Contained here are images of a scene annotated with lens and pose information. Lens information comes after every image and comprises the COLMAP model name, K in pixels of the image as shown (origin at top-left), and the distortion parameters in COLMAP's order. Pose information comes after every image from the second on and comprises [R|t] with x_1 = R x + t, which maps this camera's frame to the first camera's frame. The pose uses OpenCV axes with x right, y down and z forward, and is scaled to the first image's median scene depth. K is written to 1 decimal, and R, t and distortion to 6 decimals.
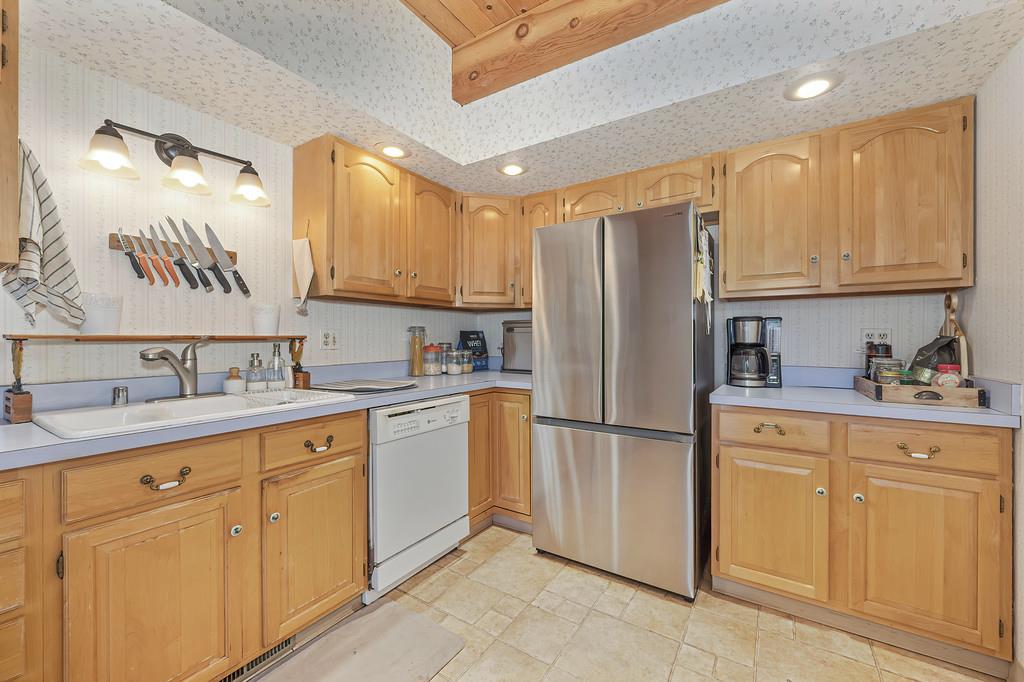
lens RADIAL K [[408.9, 0, 513.9], [0, 408.9, 337.6], [0, 0, 1]] dist [-0.002601, 0.000006]
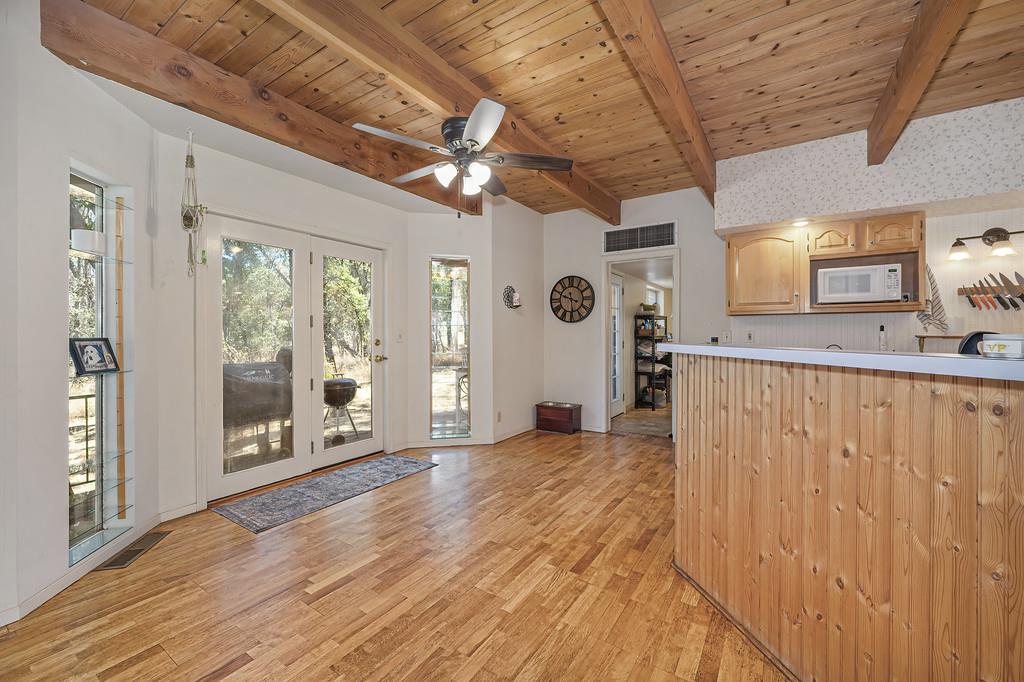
lens RADIAL K [[408.9, 0, 511.3], [0, 408.9, 338.0], [0, 0, 1]] dist [-0.002601, 0.000006]
pose [[-0.025403, 0.005503, -0.999662, 1.216014], [-0.002791, 0.999981, 0.005576, 0.002916], [0.999673, 0.002932, -0.025387, -1.297350]]
